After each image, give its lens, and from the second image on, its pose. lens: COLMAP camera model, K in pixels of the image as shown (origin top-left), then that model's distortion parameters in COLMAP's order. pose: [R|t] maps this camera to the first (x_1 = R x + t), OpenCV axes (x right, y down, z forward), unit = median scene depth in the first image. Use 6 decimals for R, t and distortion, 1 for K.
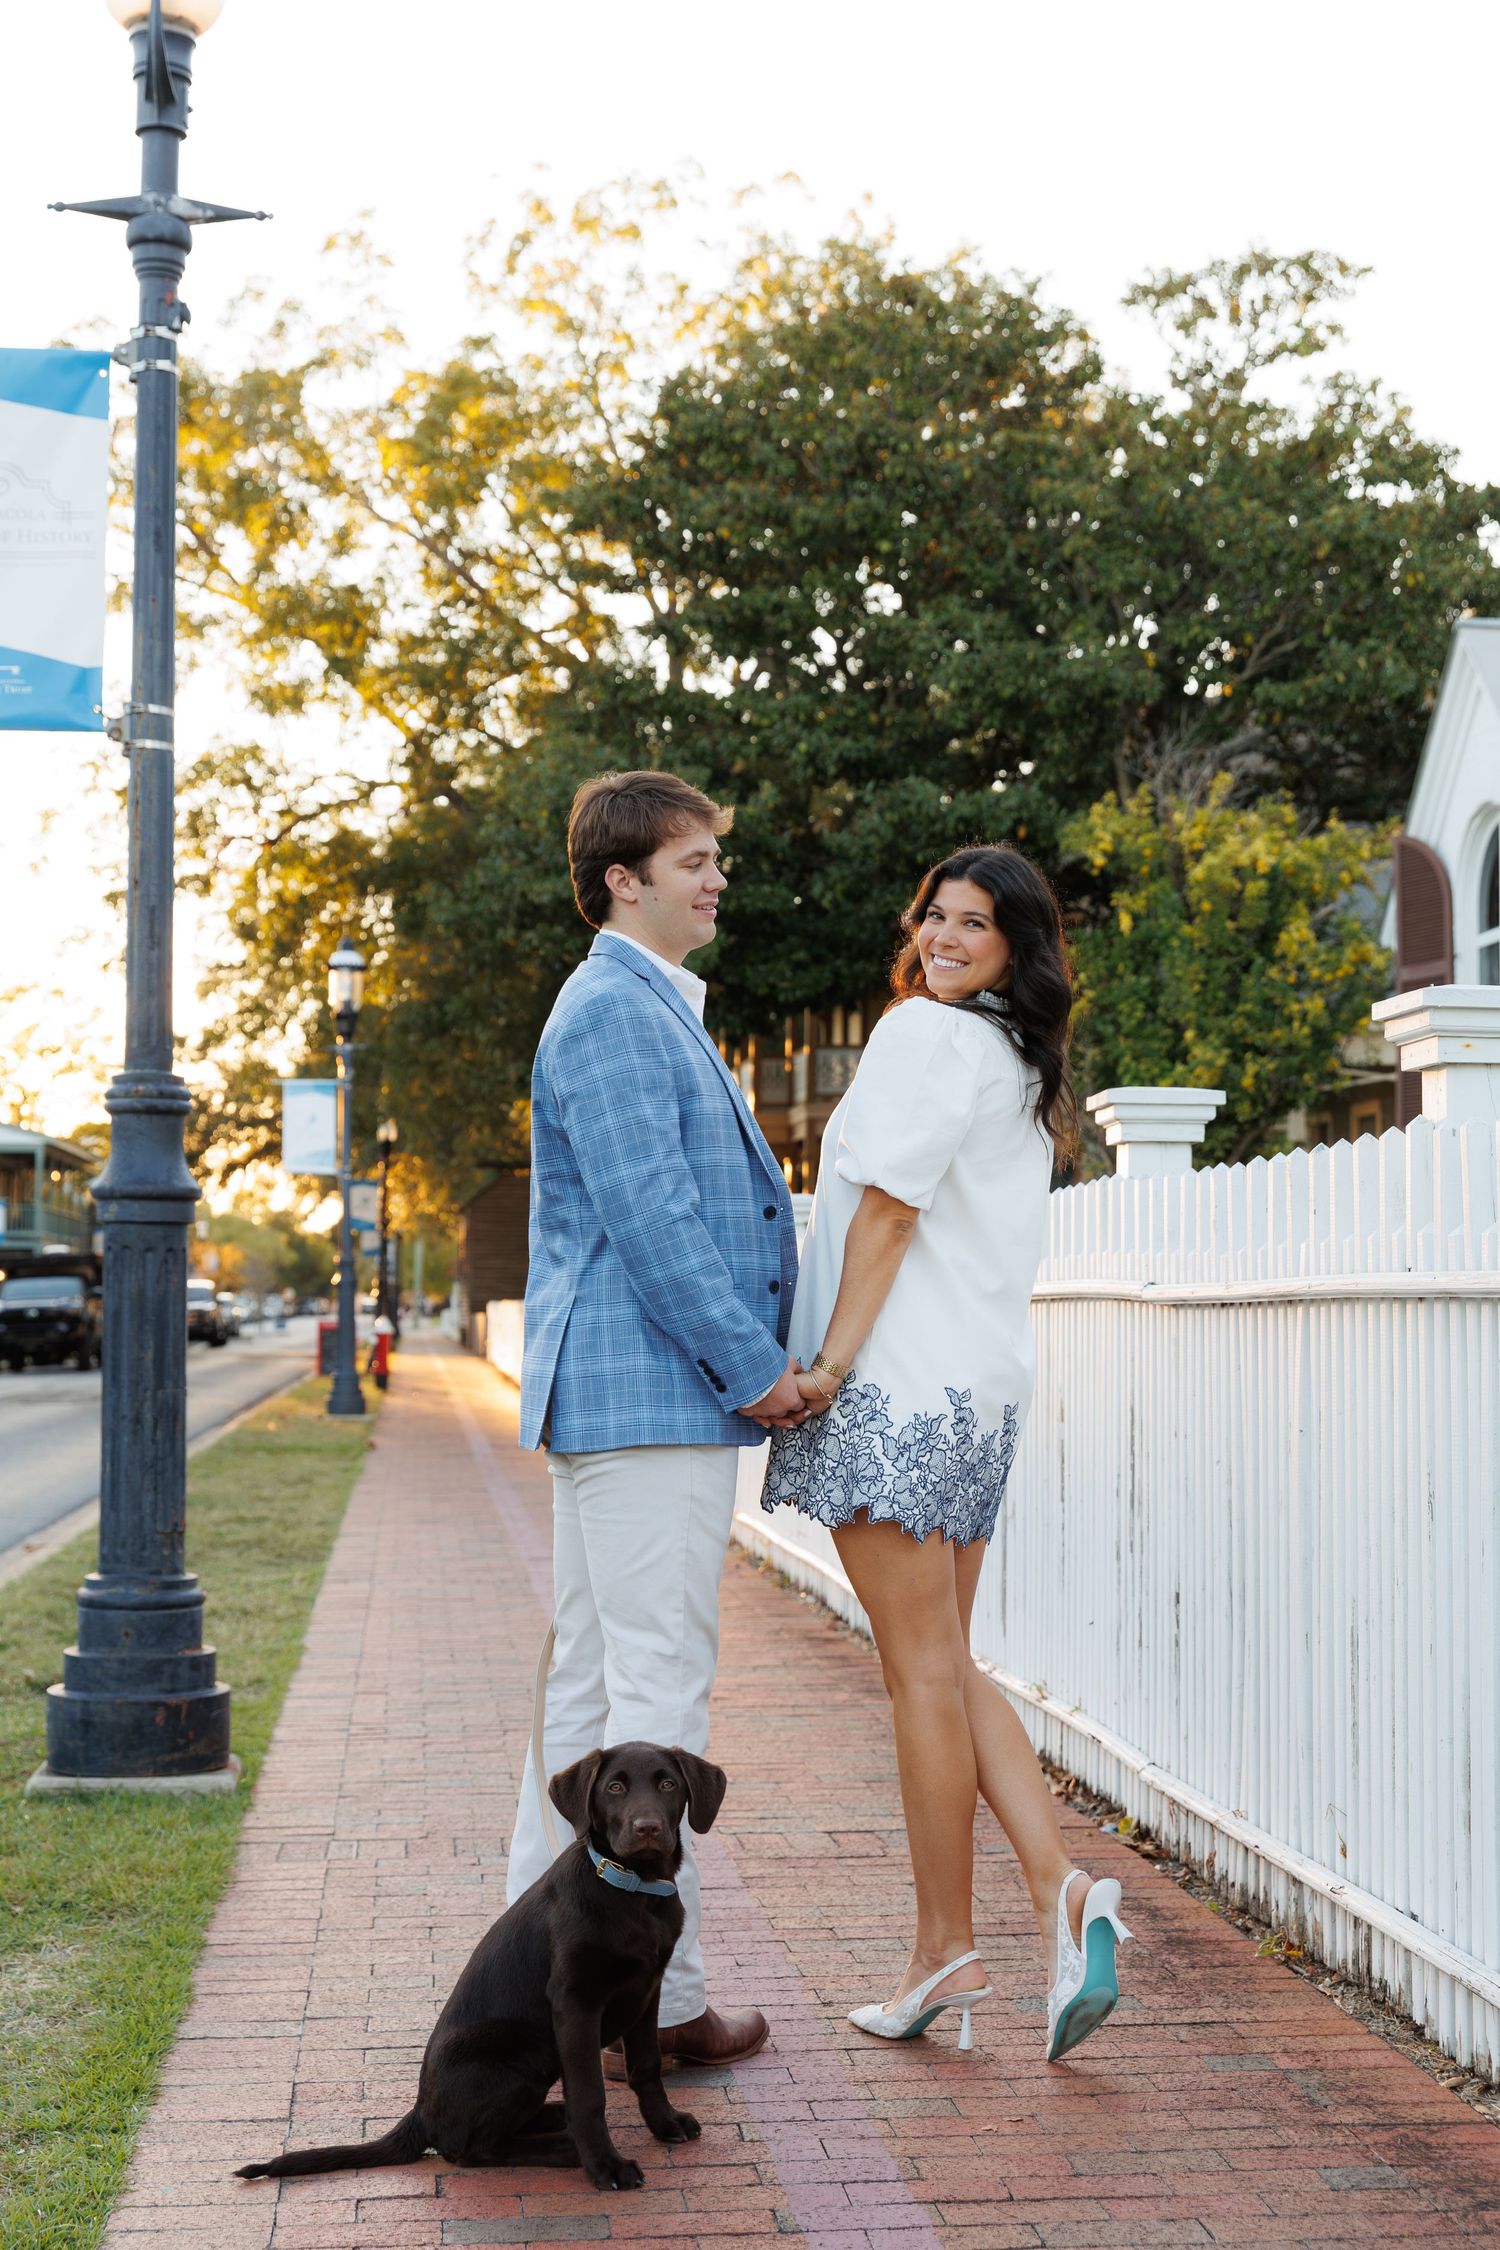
lens RADIAL K [[3122.4, 0, 731.5], [0, 3122.4, 1111.9], [0, 0, 1]] dist [-0.003031, 0.000000]
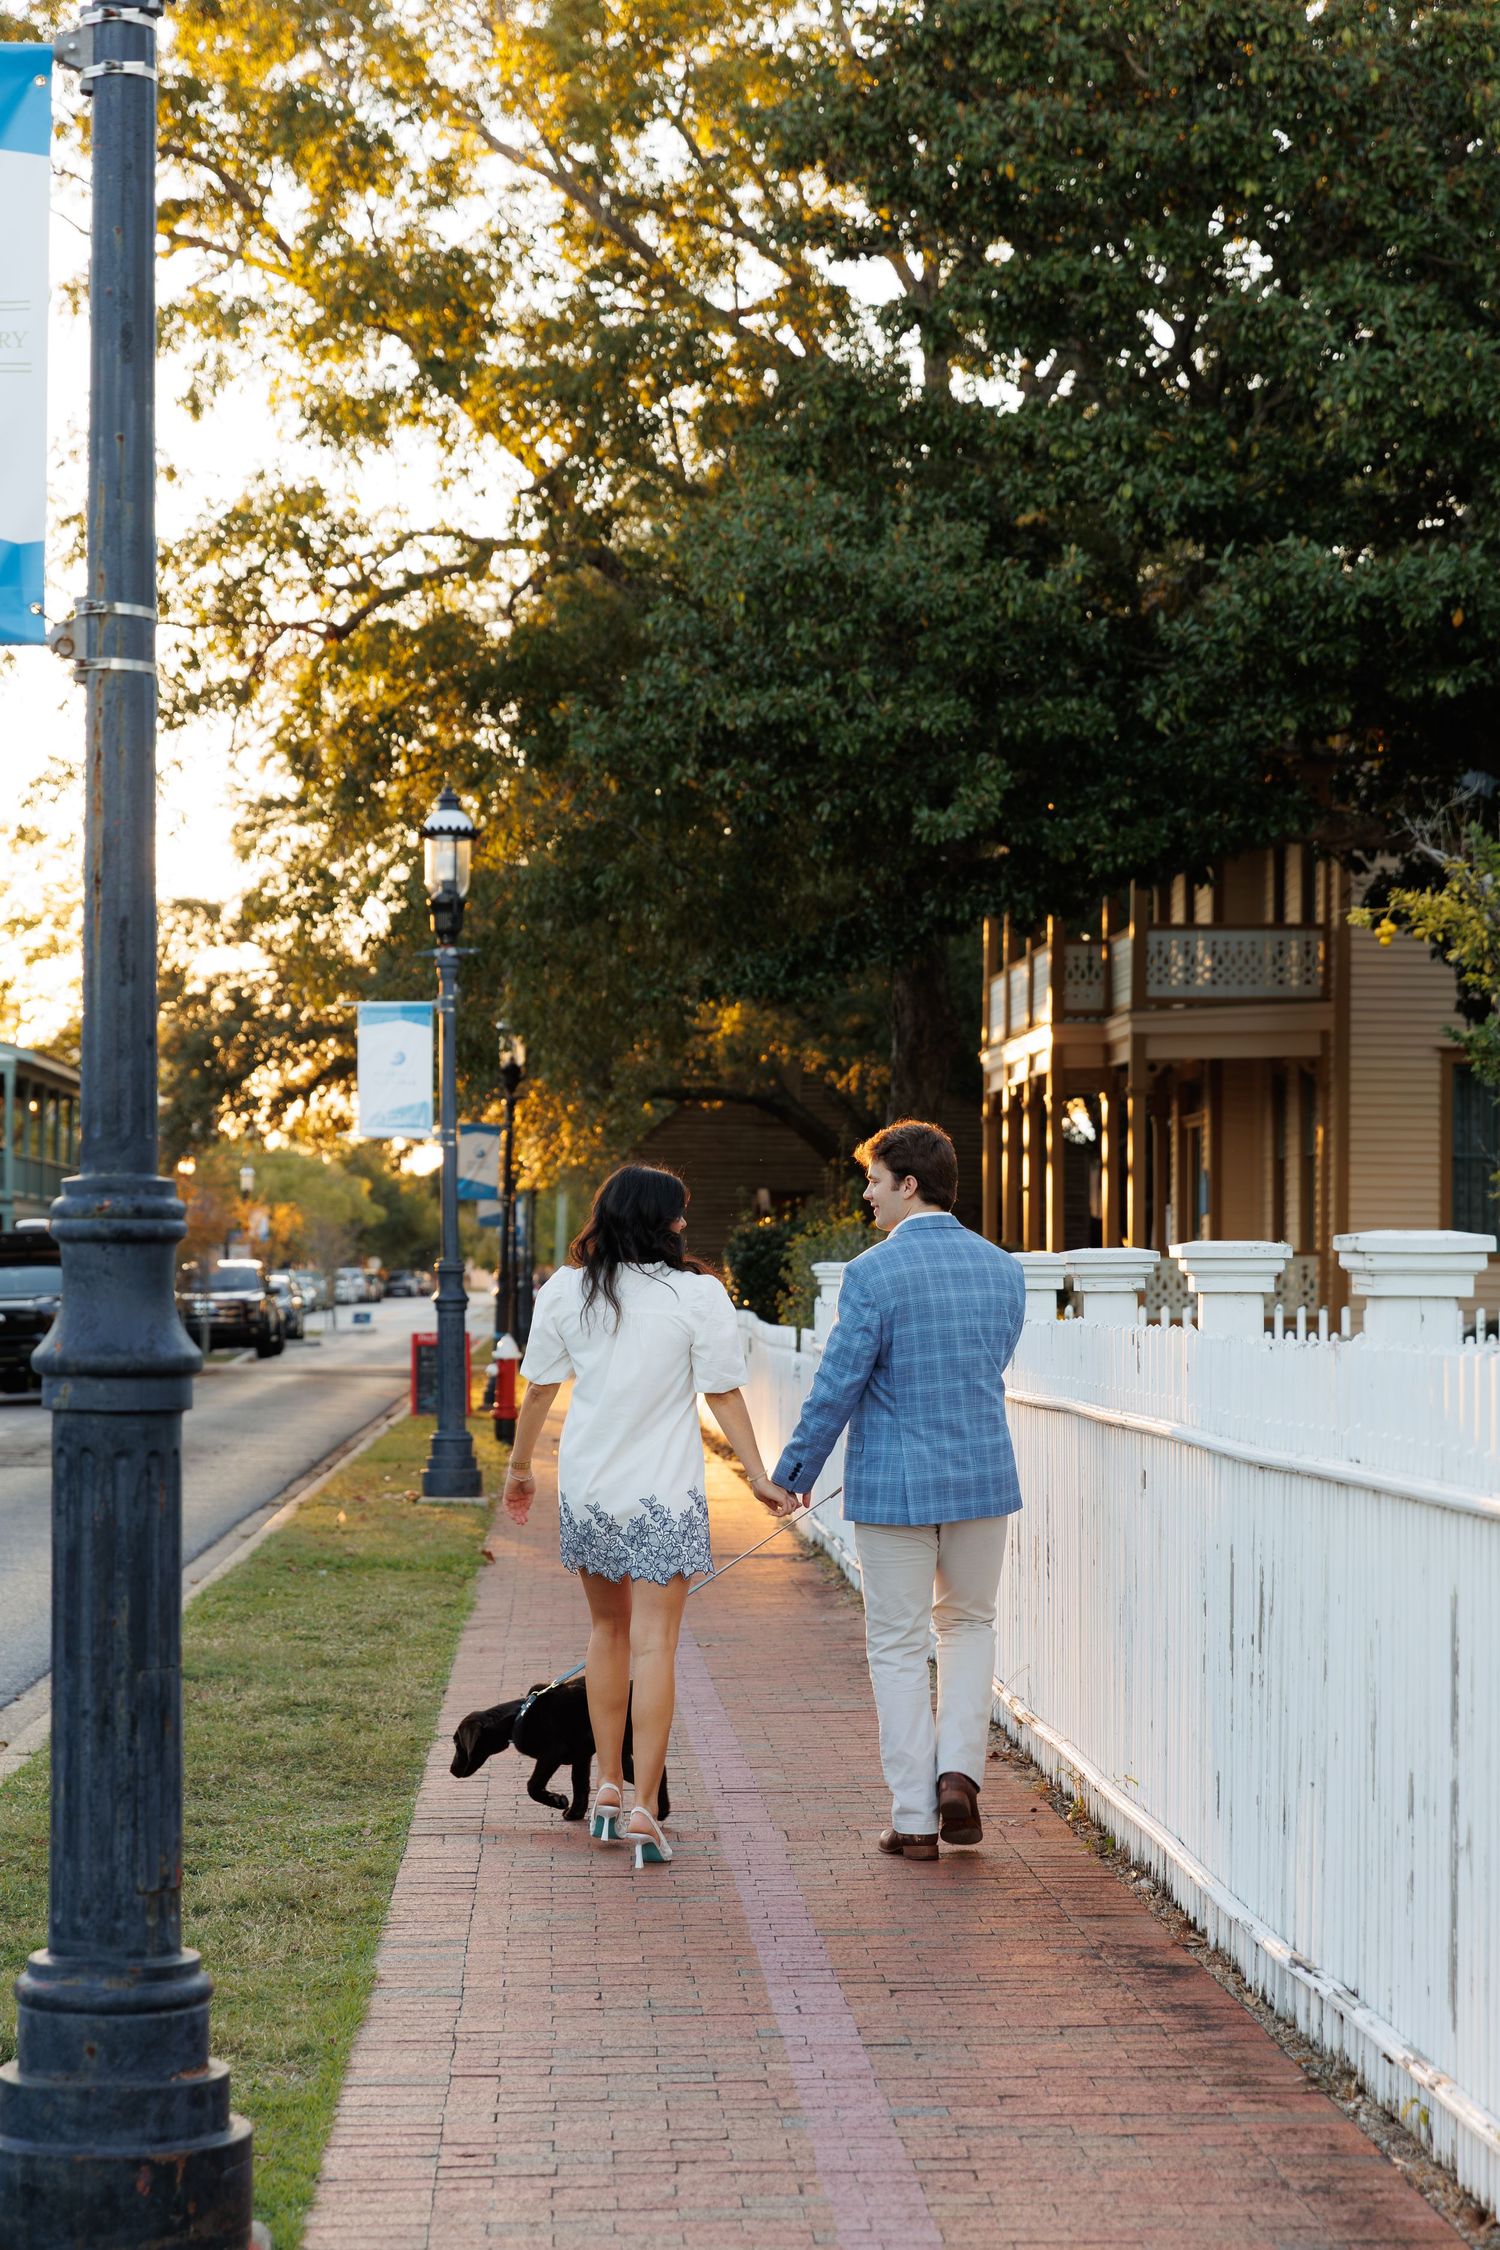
lens RADIAL K [[4569.3, 0, 748.2], [0, 4569.3, 1131.6], [0, 0, 1]] dist [-0.023059, 0.000000]
pose [[0.998244, -0.001395, -0.059219, -0.000356], [0.003308, 0.999475, 0.032230, -0.010648], [0.059143, -0.032370, 0.997725, 0.014402]]
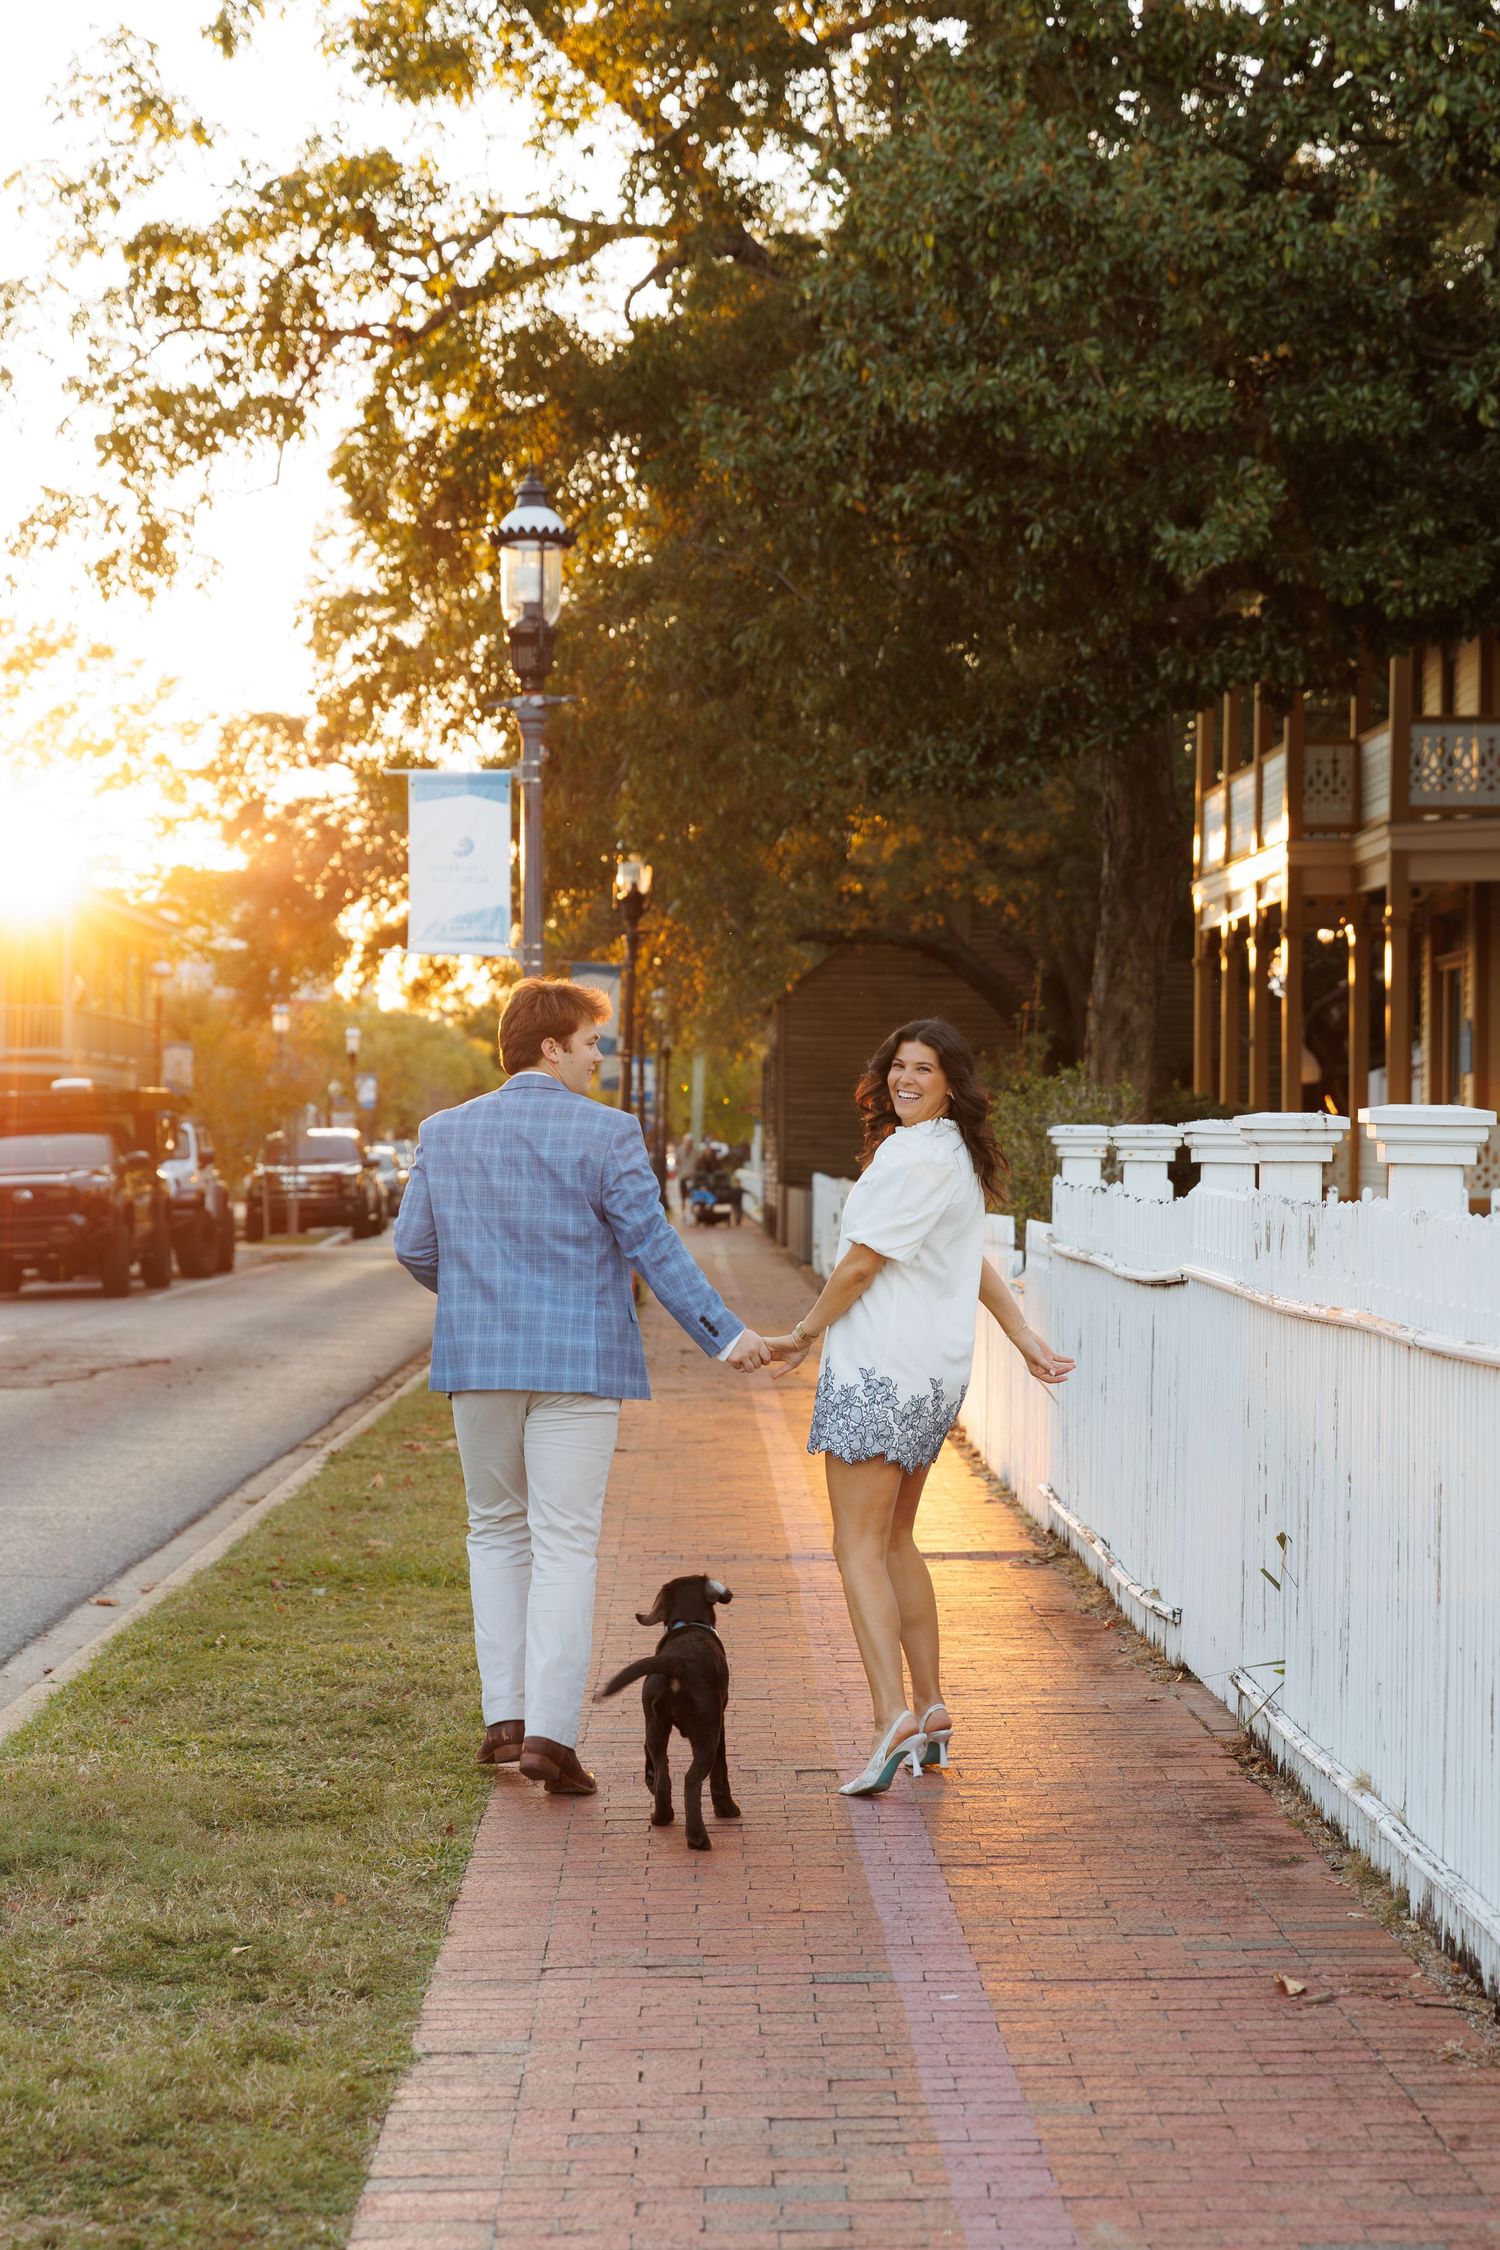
lens RADIAL K [[4569.3, 0, 751.0], [0, 4569.3, 1129.9], [0, 0, 1]] dist [-0.023059, 0.000000]
pose [[0.996025, 0.002013, -0.089053, -0.019821], [0.003316, 0.998214, 0.059653, 0.003276], [0.089014, -0.059712, 0.994239, 0.225414]]
